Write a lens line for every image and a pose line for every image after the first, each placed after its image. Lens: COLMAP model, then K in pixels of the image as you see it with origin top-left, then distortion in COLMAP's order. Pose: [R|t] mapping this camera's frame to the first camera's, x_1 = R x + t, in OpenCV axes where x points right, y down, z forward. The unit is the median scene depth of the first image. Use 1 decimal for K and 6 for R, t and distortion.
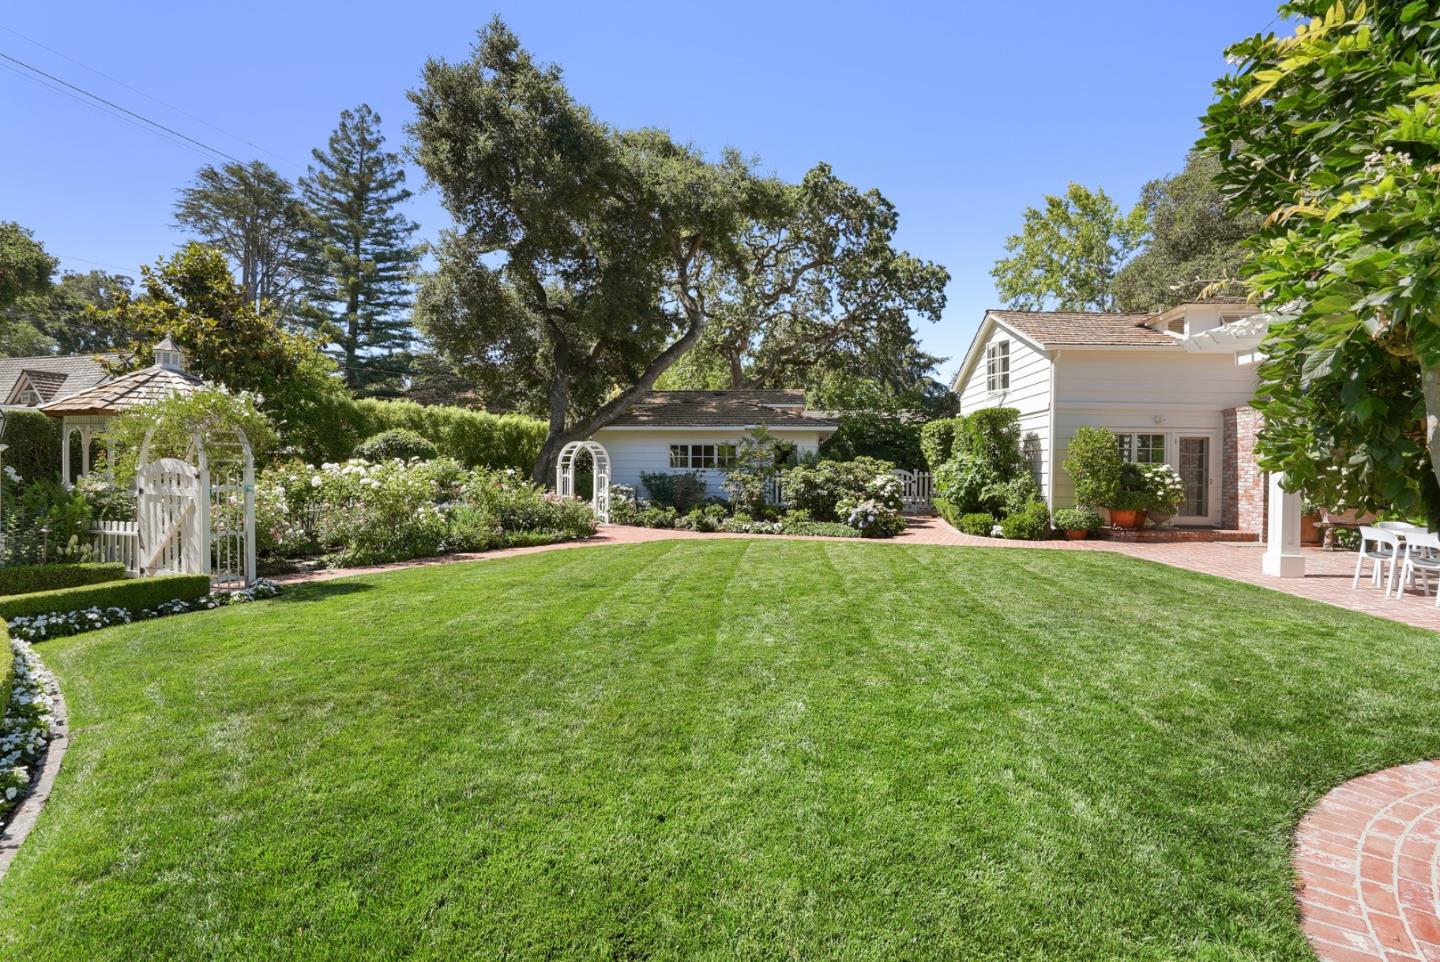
lens RADIAL K [[672.1, 0, 732.9], [0, 672.1, 478.9], [0, 0, 1]] dist [-0.017089, 0.000186]
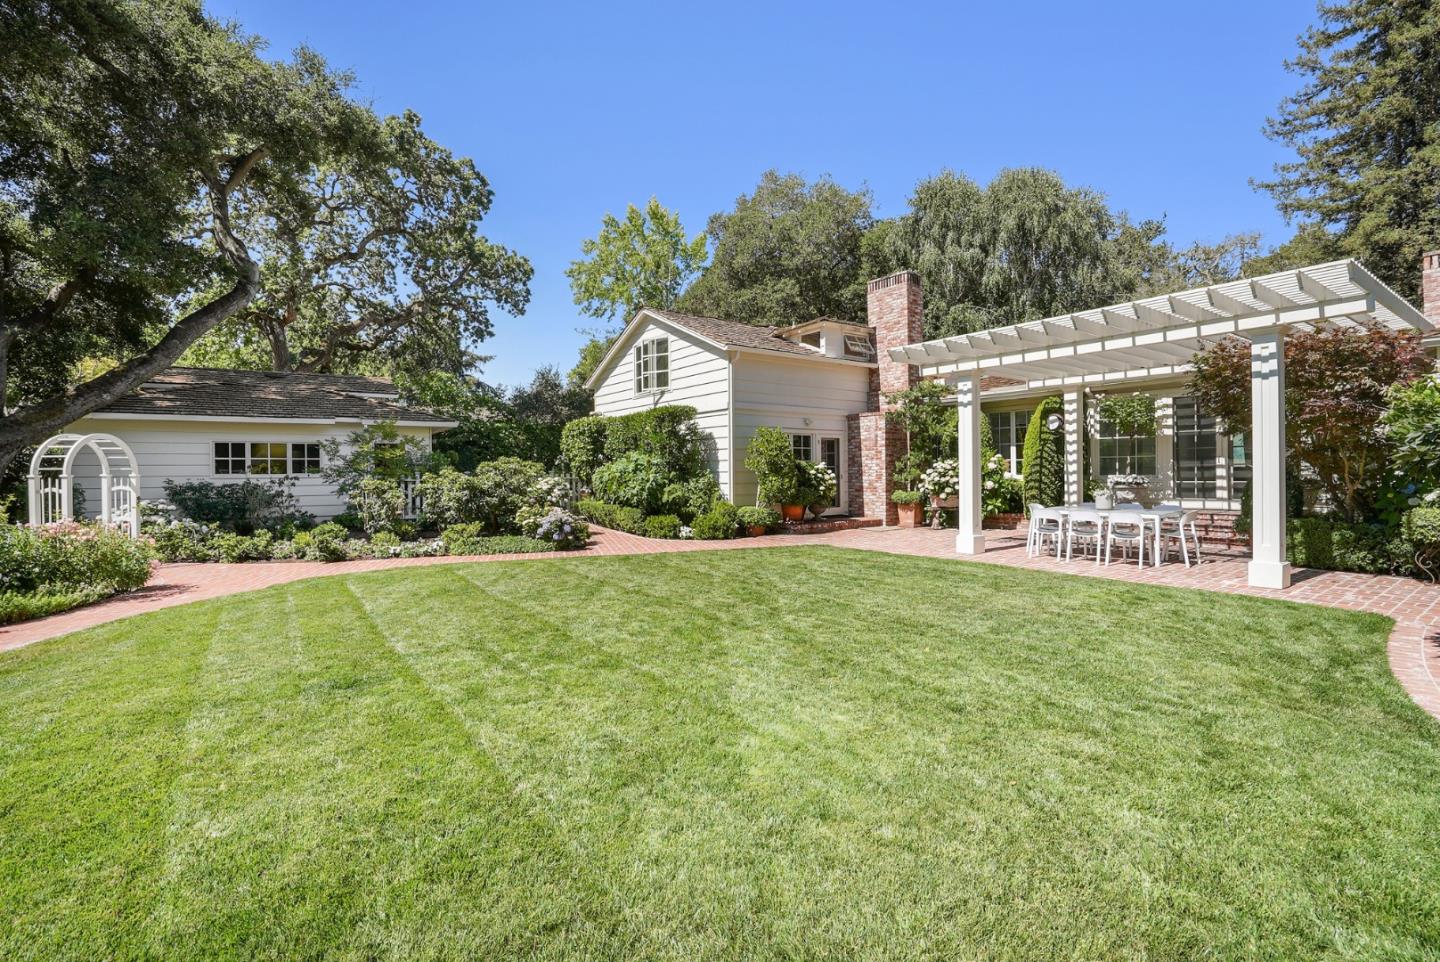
lens RADIAL K [[677.2, 0, 720.0], [0, 677.2, 481.0], [0, 0, 1]] dist [-0.063820, 0.033859]
pose [[0.785609, -0.024898, 0.618222, -0.141818], [0.025345, 0.999646, 0.008051, -0.002720], [-0.618204, 0.009343, 0.785963, 0.168004]]
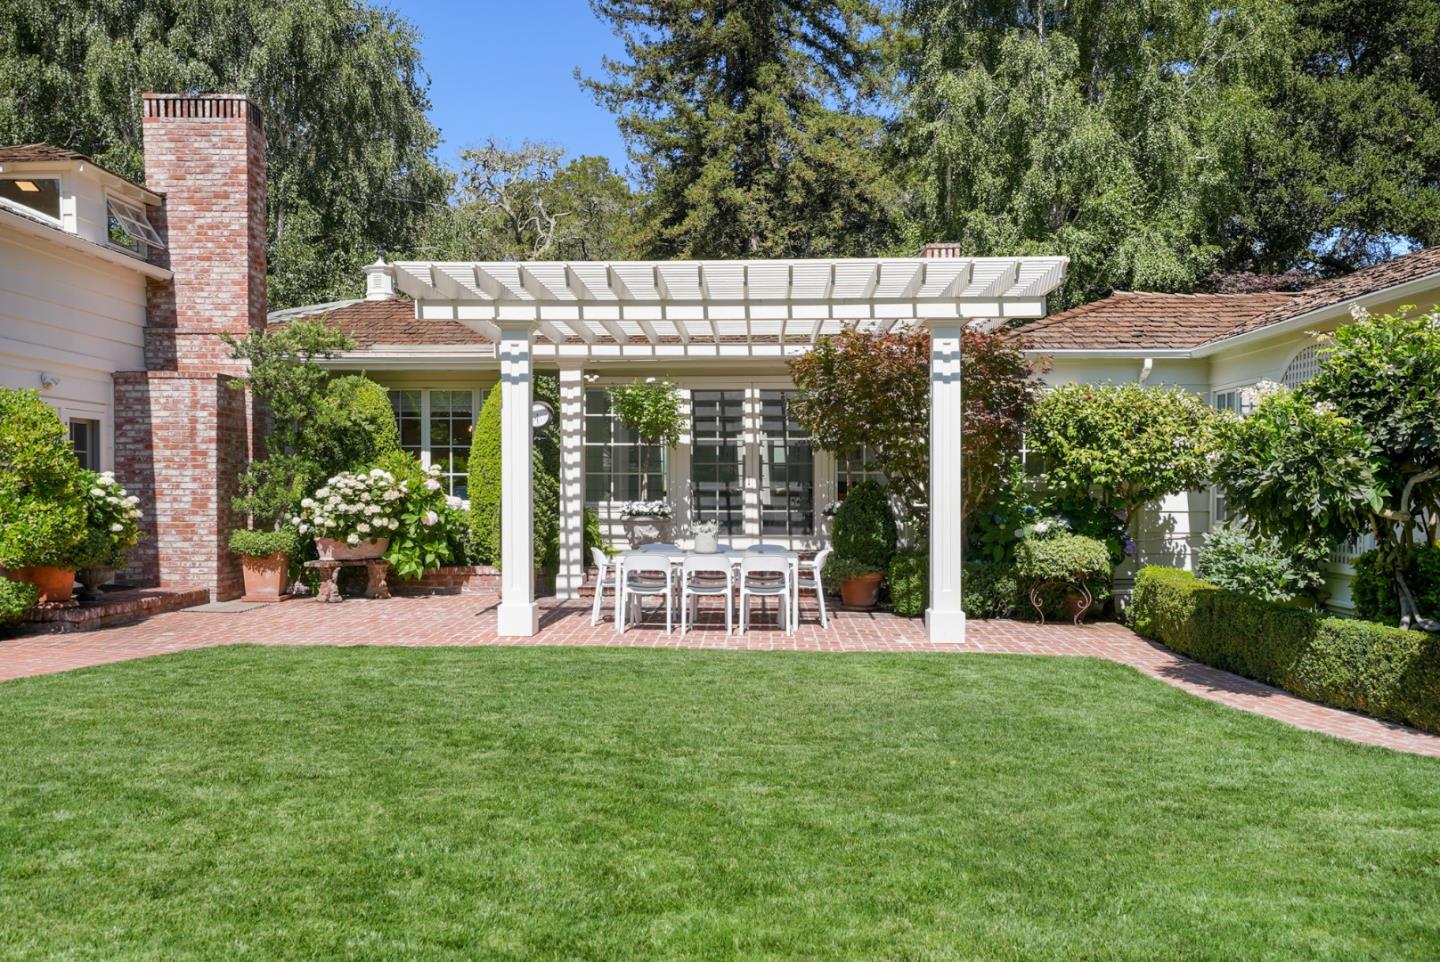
lens RADIAL K [[1279.7, 0, 720.0], [0, 1279.7, 481.0], [0, 0, 1]] dist [0.056478, 0.003950]
pose [[0.001735, -0.001241, 0.999998, -0.269487], [0.011467, 0.999934, 0.001222, -0.007509], [-0.999933, 0.011464, 0.001749, 0.404649]]
